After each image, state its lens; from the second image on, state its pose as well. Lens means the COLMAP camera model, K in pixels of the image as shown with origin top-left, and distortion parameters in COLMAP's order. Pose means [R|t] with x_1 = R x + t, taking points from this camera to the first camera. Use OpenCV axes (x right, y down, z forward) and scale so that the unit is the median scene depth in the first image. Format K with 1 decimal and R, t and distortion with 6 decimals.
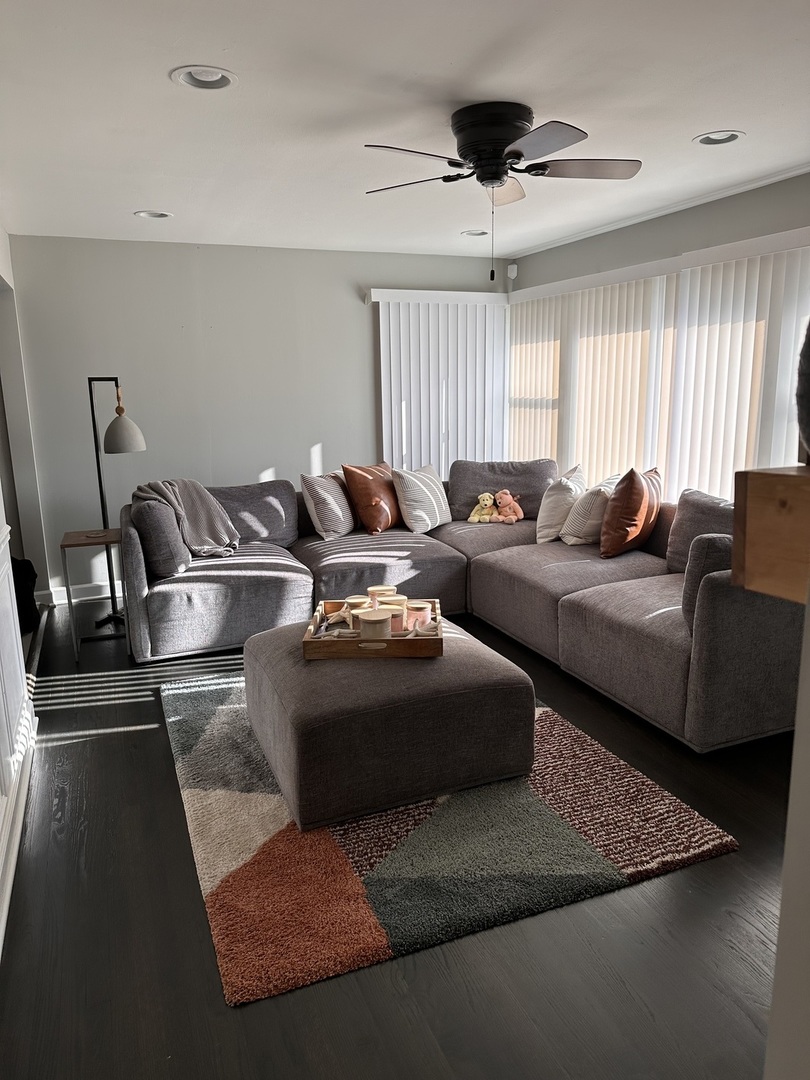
lens RADIAL K [[749.5, 0, 399.1], [0, 749.5, 532.3], [0, 0, 1]] dist [0.138207, -0.292623]
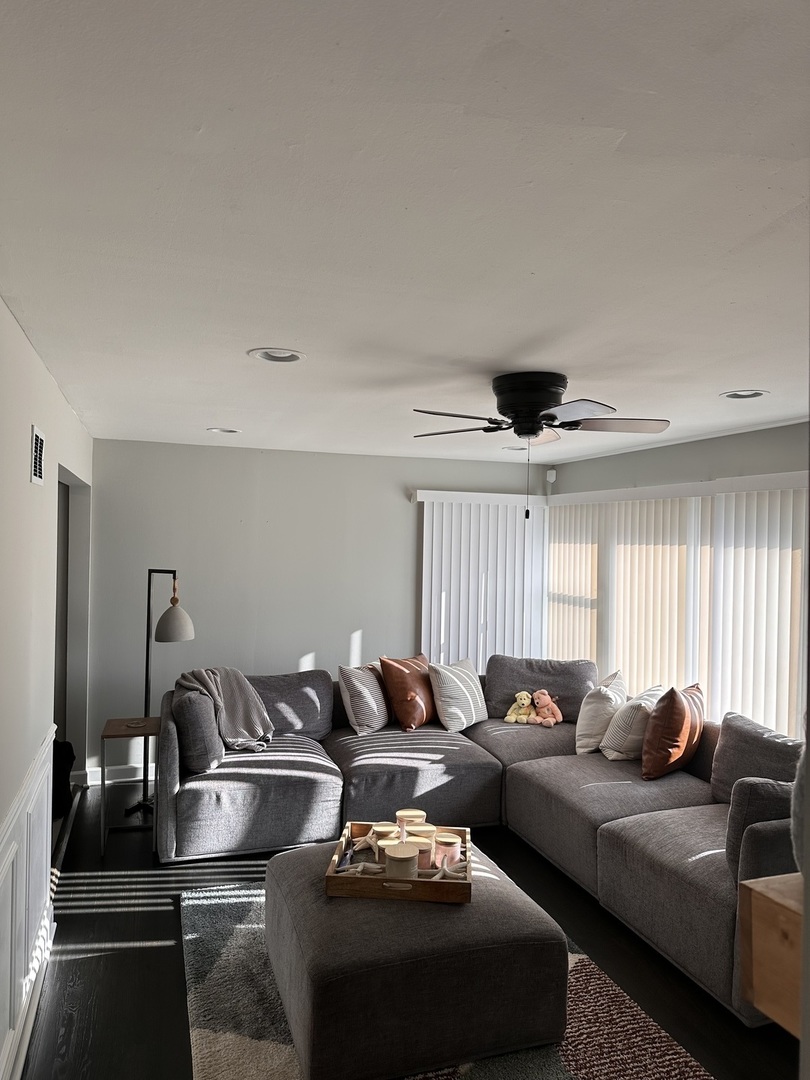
lens RADIAL K [[765.5, 0, 392.1], [0, 765.5, 454.2], [0, 0, 1]] dist [0.062106, -0.067555]
pose [[0.996205, 0.040245, -0.077173, 0.010089], [-0.055289, 0.977409, -0.203998, -0.156032], [0.067220, 0.207491, 0.975925, -0.069787]]
